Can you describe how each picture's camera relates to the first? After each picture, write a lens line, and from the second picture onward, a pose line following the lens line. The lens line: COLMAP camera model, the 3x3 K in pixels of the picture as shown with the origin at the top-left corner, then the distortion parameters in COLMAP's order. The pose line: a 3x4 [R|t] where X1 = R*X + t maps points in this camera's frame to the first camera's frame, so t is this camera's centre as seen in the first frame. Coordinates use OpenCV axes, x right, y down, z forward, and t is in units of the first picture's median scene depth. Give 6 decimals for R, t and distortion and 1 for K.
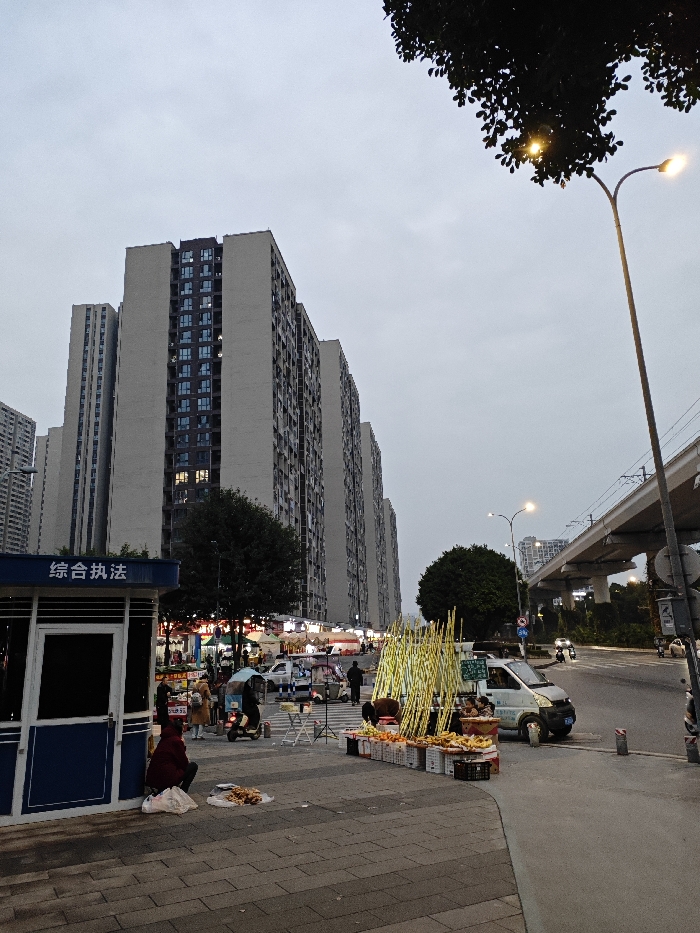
lens RADIAL K [[661.8, 0, 343.8], [0, 661.8, 469.0], [0, 0, 1]] dist [0.045616, -0.005695]
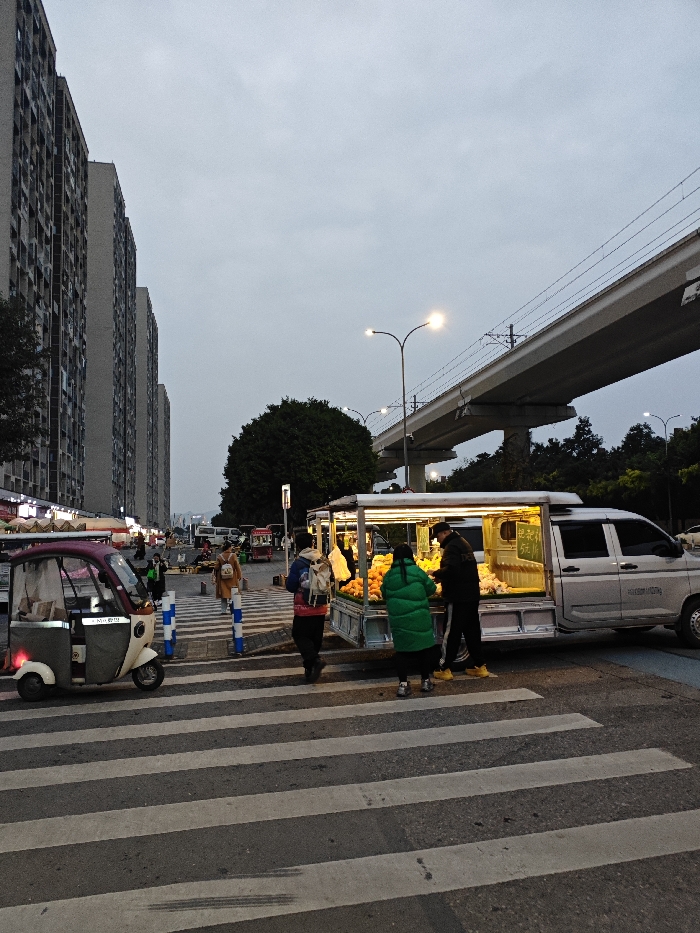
lens RADIAL K [[665.0, 0, 348.7], [0, 665.0, 478.7], [0, 0, 1]] dist [0.002092, -0.002957]
pose [[0.937477, 0.045701, 0.345033, -0.005149], [-0.099747, 0.985037, 0.140547, 0.063084], [-0.333447, -0.166176, 0.928008, 0.208412]]
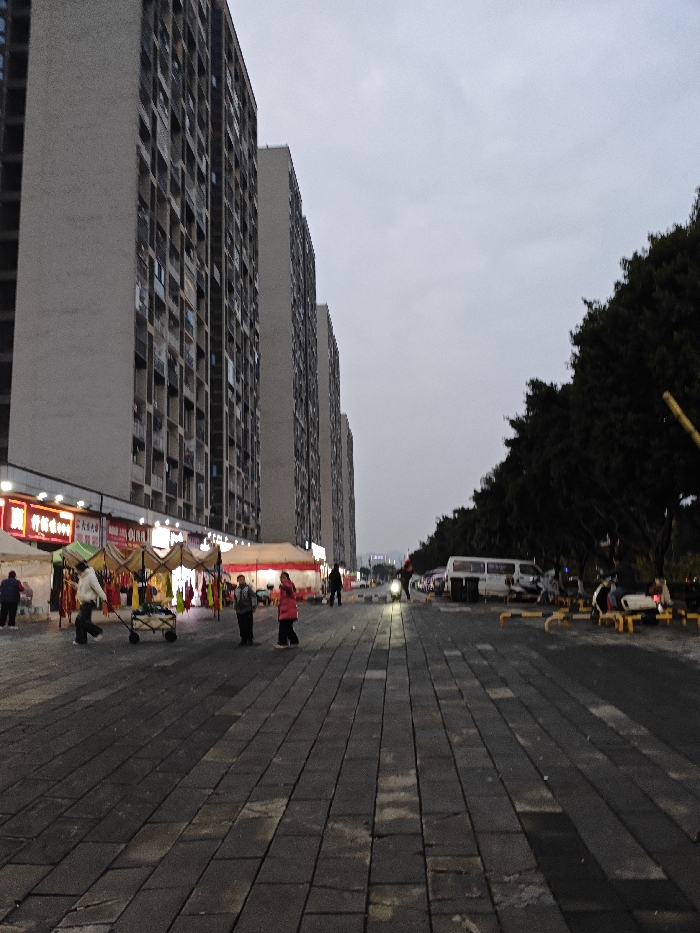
lens RADIAL K [[661.8, 0, 348.7], [0, 661.8, 481.6], [0, 0, 1]] dist [0.067683, -0.083529]
pose [[0.996046, 0.022550, 0.085925, 0.004450], [-0.031521, 0.994022, 0.104529, 0.138696], [-0.083055, -0.106824, 0.990803, 0.510044]]
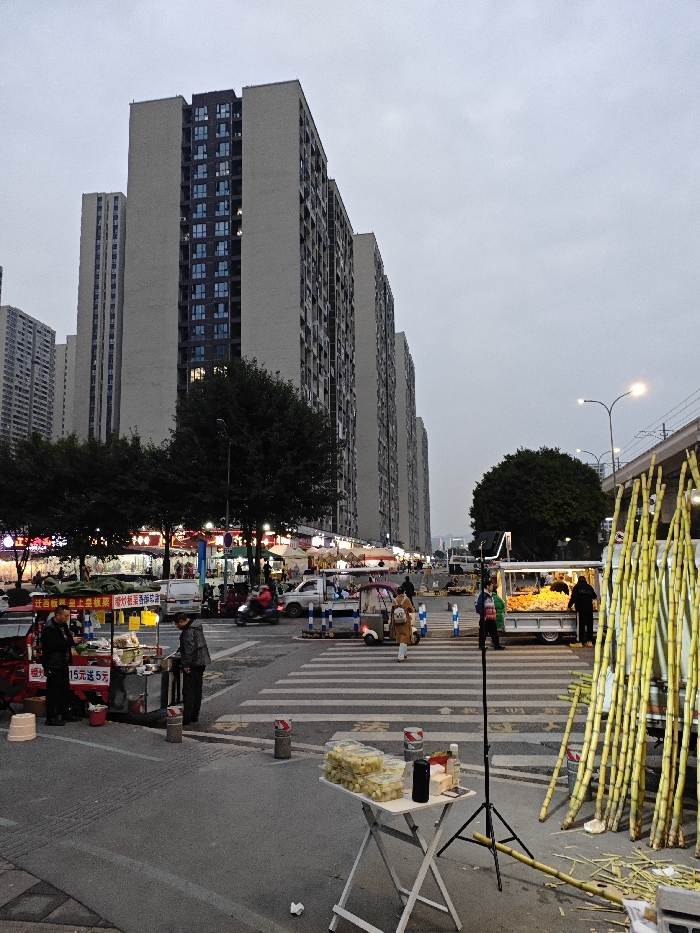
lens RADIAL K [[661.8, 0, 348.7], [0, 661.8, 481.6], [0, 0, 1]] dist [0.067683, -0.083529]
pose [[0.999298, 0.018666, -0.032491, -0.011702], [-0.014143, 0.990844, 0.134267, 0.032640], [0.034700, -0.133713, 0.990412, 0.111907]]
